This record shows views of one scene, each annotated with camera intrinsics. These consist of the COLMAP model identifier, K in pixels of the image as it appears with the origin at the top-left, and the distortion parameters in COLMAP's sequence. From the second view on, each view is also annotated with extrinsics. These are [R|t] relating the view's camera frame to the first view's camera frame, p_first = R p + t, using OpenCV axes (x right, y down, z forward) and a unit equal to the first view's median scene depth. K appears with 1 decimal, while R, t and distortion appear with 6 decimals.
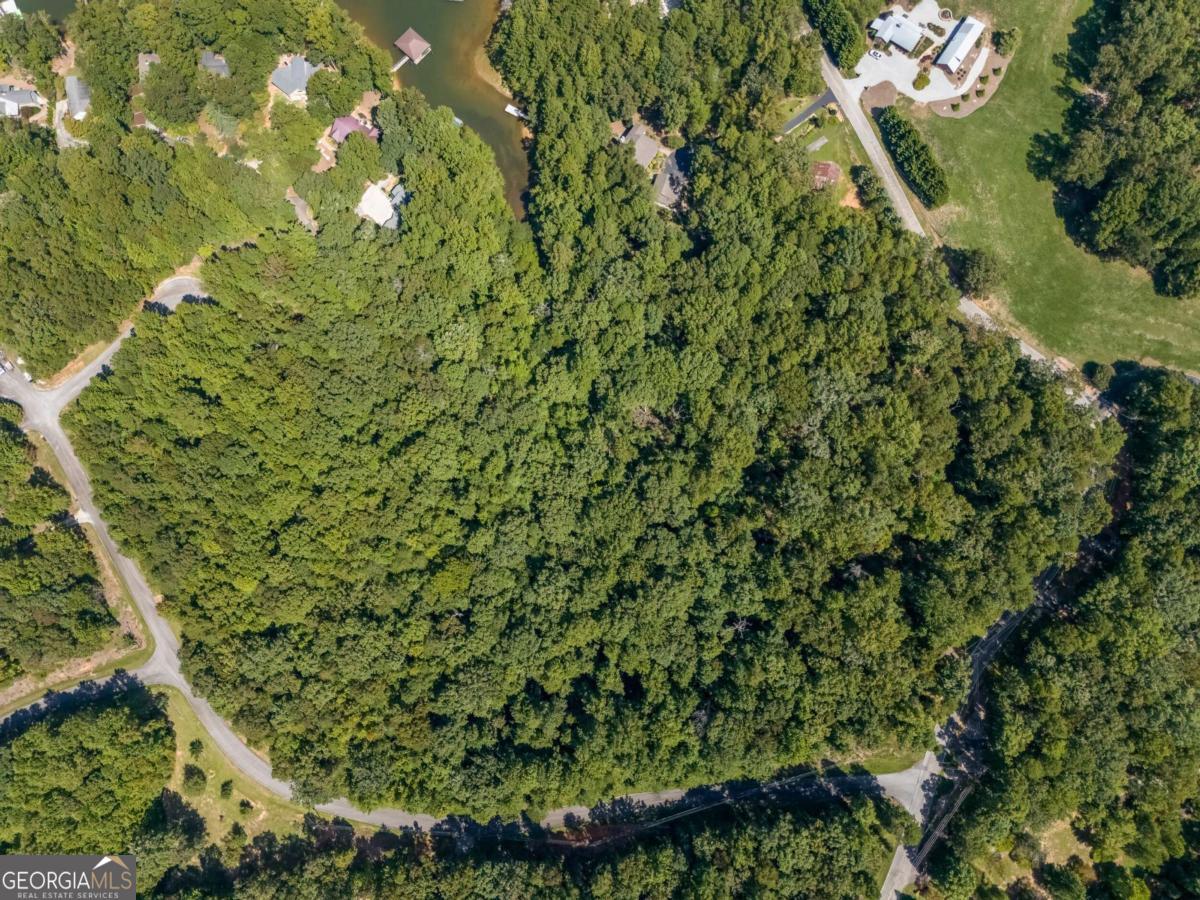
lens RADIAL K [[878.9, 0, 599.9], [0, 878.9, 457.3], [0, 0, 1]] dist [0.069644, -0.065377]
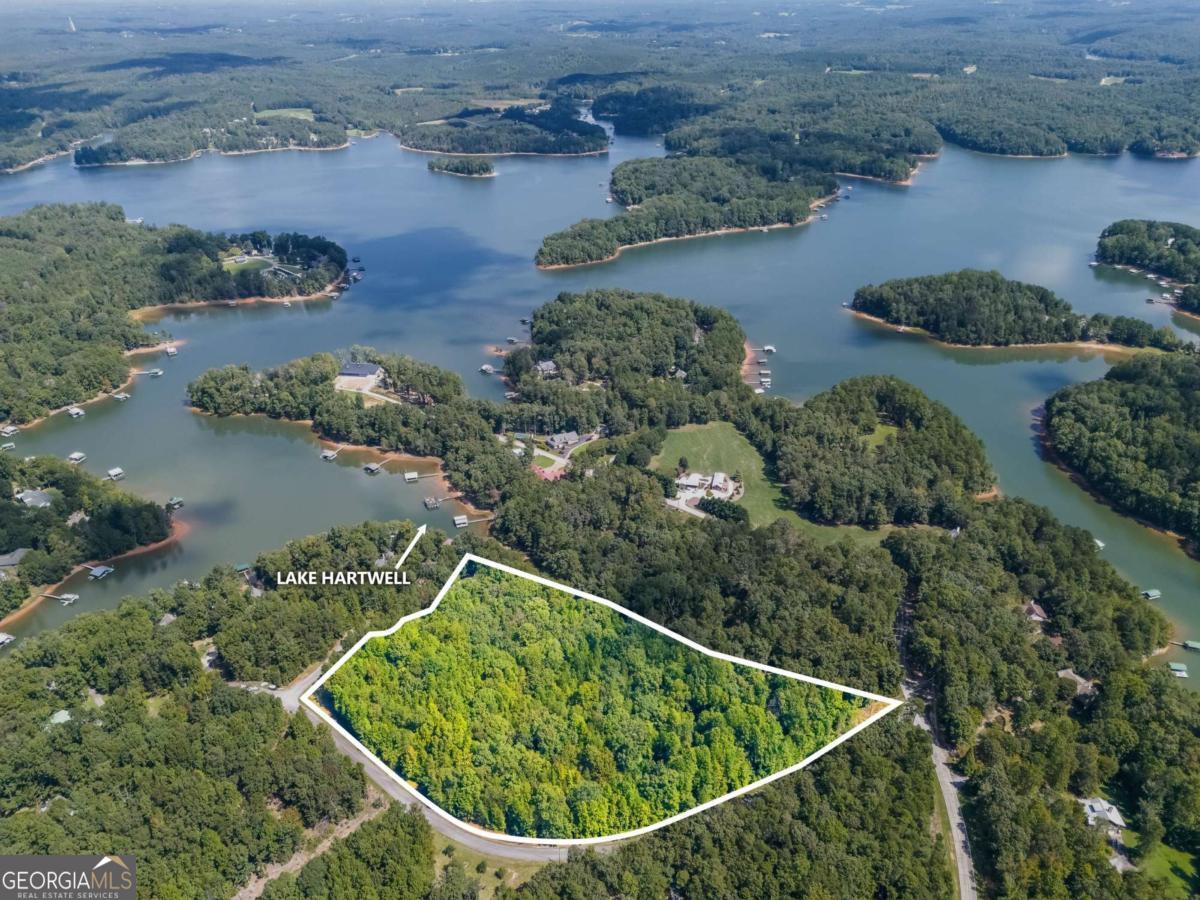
lens RADIAL K [[878.9, 0, 599.9], [0, 878.9, 457.3], [0, 0, 1]] dist [0.069644, -0.065377]
pose [[0.929966, -0.157233, 0.332328, -0.576982], [0.360661, 0.565543, -0.741677, 1.022255], [-0.071330, 0.809592, 0.582644, -0.227454]]
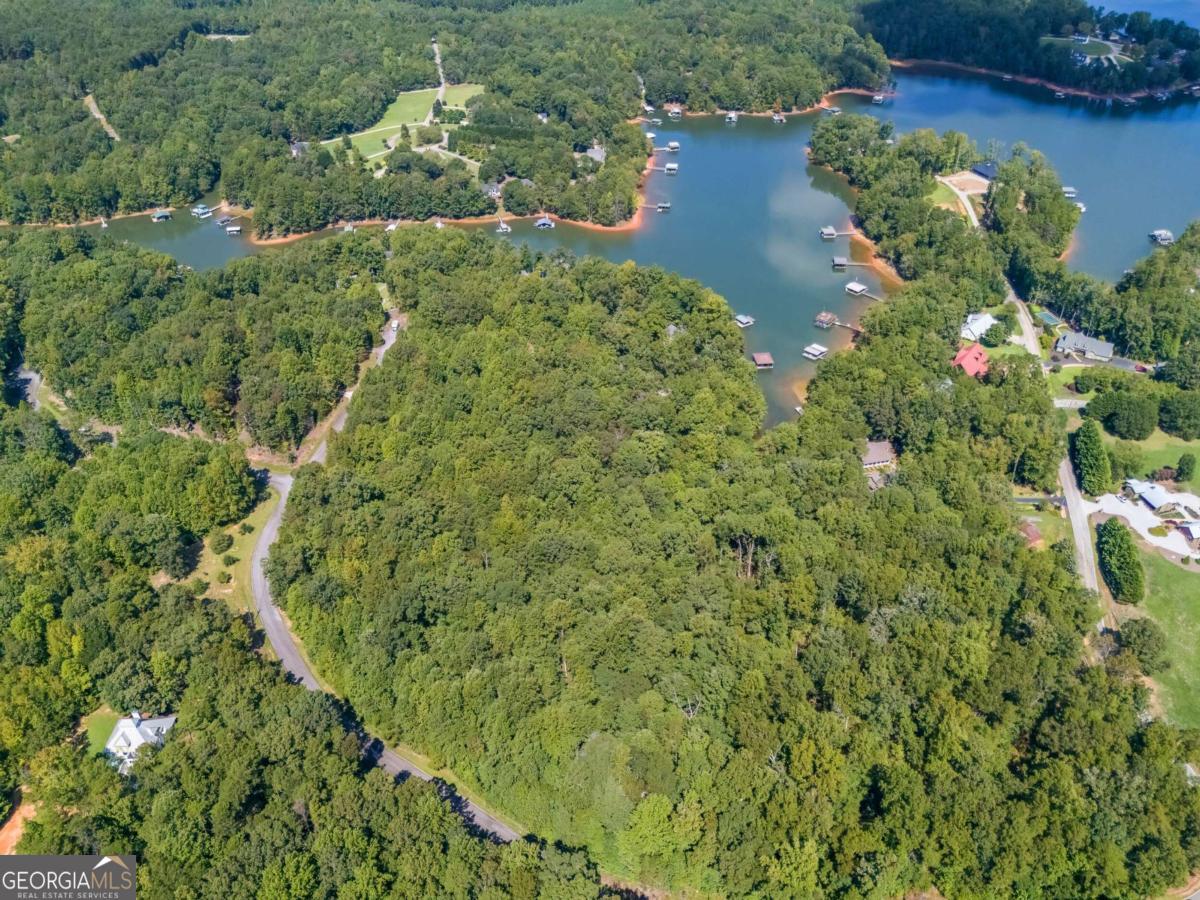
lens RADIAL K [[878.9, 0, 599.9], [0, 878.9, 457.3], [0, 0, 1]] dist [0.069644, -0.065377]
pose [[0.743971, 0.418682, -0.520781, 0.429537], [-0.662220, 0.566108, -0.490904, 0.523873], [0.089286, 0.710090, 0.698427, 0.177762]]
